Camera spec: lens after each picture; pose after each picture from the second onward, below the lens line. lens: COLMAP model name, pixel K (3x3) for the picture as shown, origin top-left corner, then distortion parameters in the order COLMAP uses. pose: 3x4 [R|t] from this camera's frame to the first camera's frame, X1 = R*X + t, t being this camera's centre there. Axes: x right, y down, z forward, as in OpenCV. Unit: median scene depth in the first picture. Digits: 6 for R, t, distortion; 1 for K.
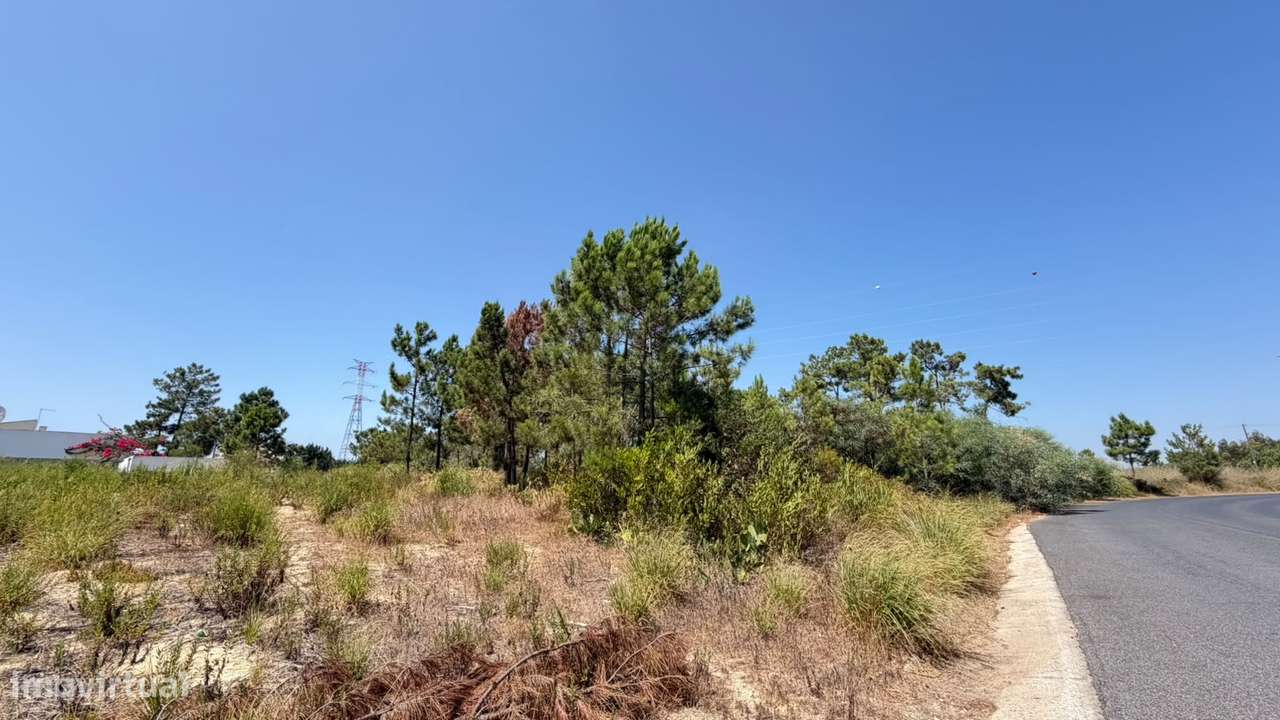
lens RADIAL K [[510.8, 0, 640.0], [0, 510.8, 360.0], [0, 0, 1]] dist [-0.001970, -0.000199]
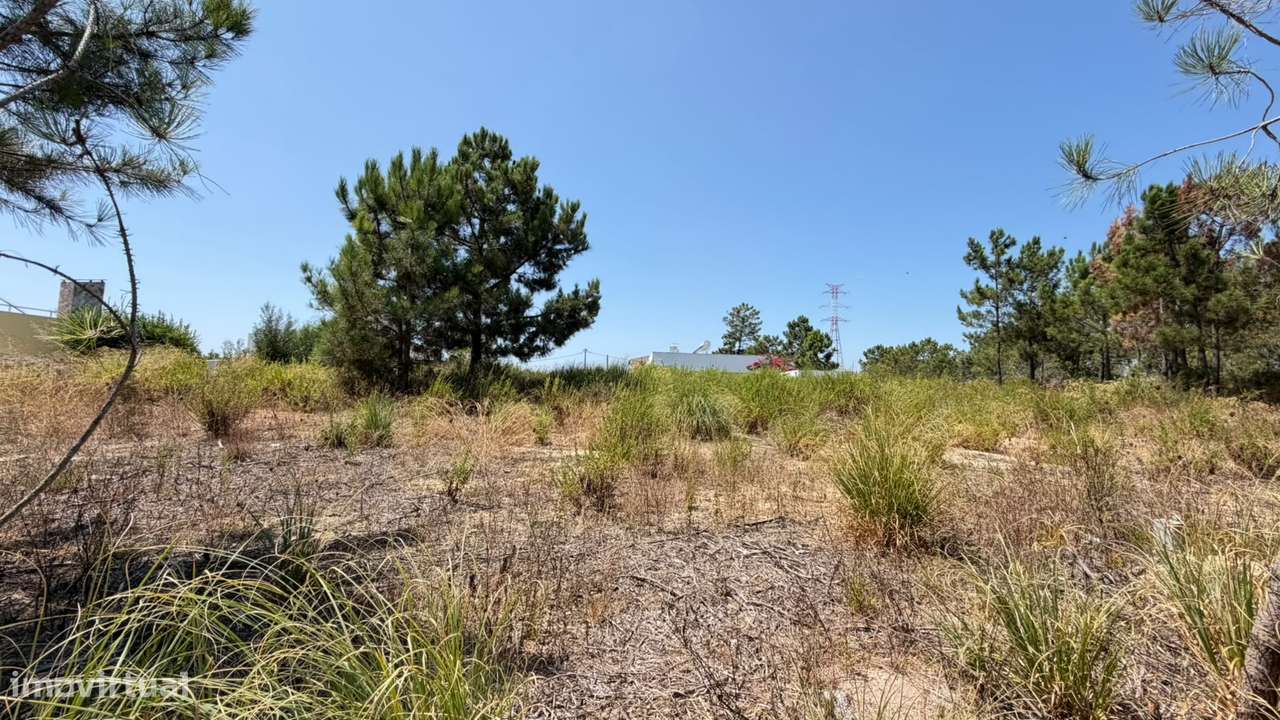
lens RADIAL K [[511.7, 0, 644.9], [0, 511.7, 351.2], [0, 0, 1]] dist [0.028098, 0.000263]
pose [[0.679845, -0.040622, -0.732229, -0.146156], [0.145641, 0.986056, 0.080518, -0.021974], [0.718748, -0.161383, 0.676282, -0.143029]]
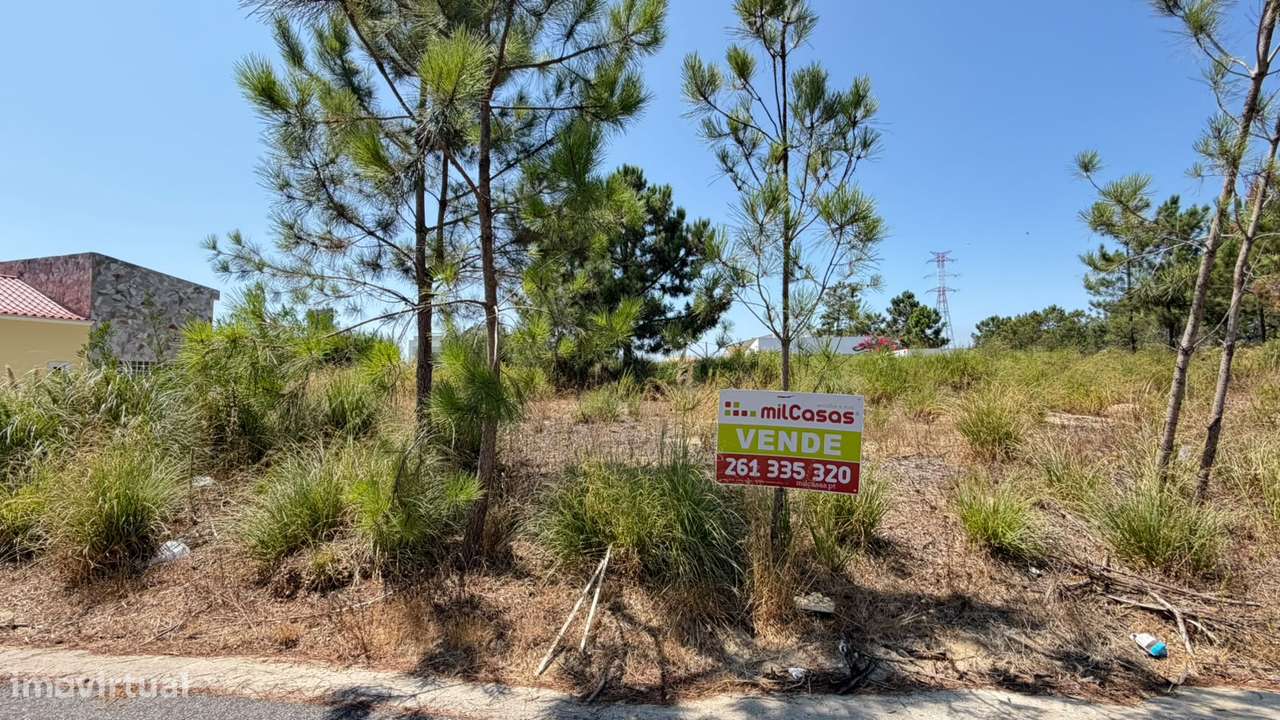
lens RADIAL K [[509.4, 0, 637.3], [0, 509.4, 364.7], [0, 0, 1]] dist [0.005634, -0.002077]
pose [[0.531069, -0.026722, -0.846907, -0.108012], [0.209631, 0.972574, 0.100766, -0.042880], [0.820988, -0.231052, 0.522105, -0.223703]]
